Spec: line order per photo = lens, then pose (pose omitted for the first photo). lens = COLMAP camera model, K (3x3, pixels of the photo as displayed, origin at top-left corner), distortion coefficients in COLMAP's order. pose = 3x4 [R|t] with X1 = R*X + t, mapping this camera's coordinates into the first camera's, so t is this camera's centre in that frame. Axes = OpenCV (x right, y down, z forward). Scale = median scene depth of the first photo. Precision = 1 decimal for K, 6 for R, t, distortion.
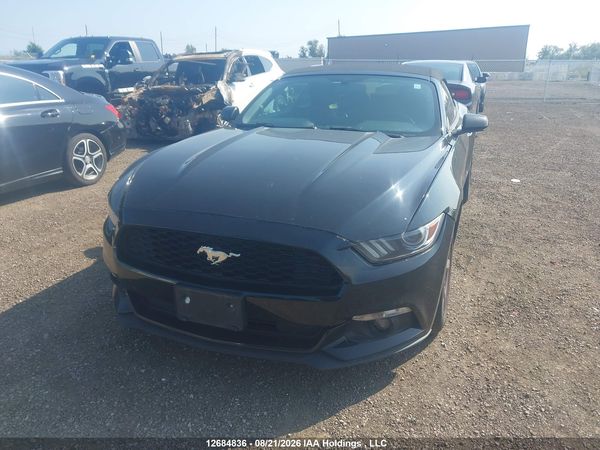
lens RADIAL K [[464.9, 0, 300.0], [0, 464.9, 225.0], [0, 0, 1]] dist [0.008037, -0.001741]
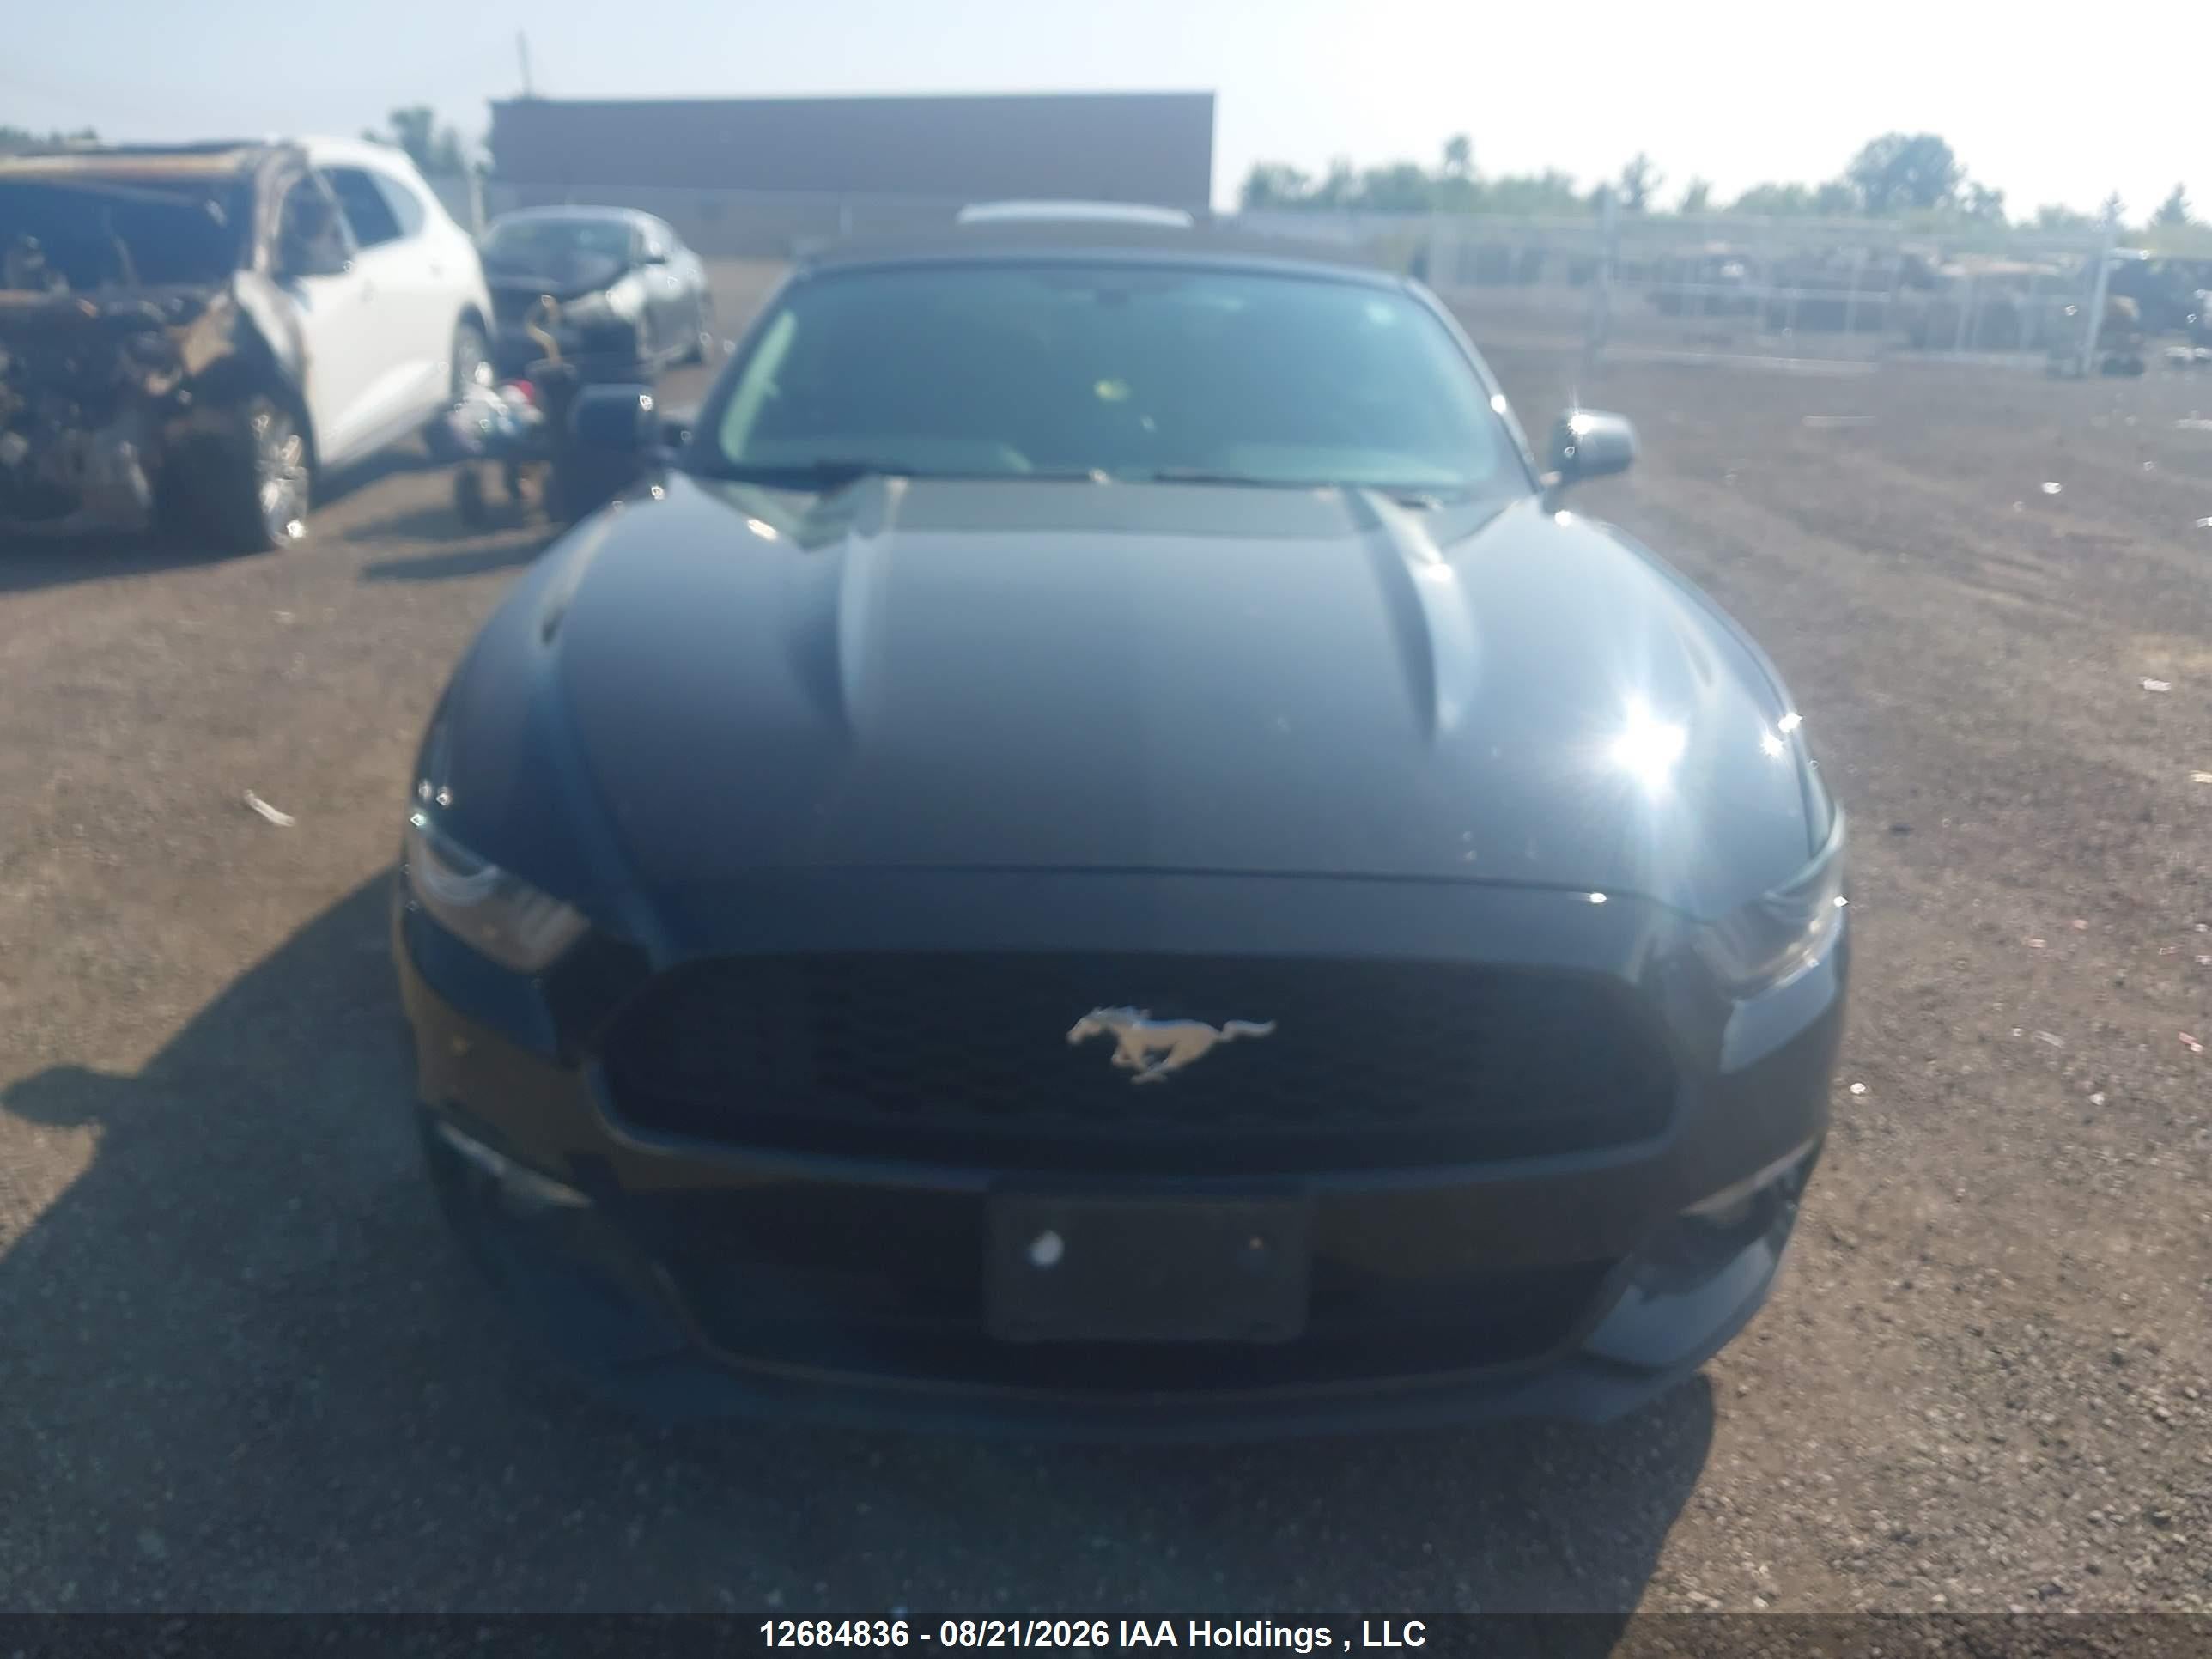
lens RADIAL K [[1755.8, 0, 1106.0], [0, 1755.8, 829.5], [0, 0, 1]] dist [-0.002277, -0.006333]
pose [[0.930617, -0.097100, 0.352880, -0.454790], [0.095241, 0.995196, 0.022672, -0.057082], [-0.353386, 0.012509, 0.935394, 0.157606]]
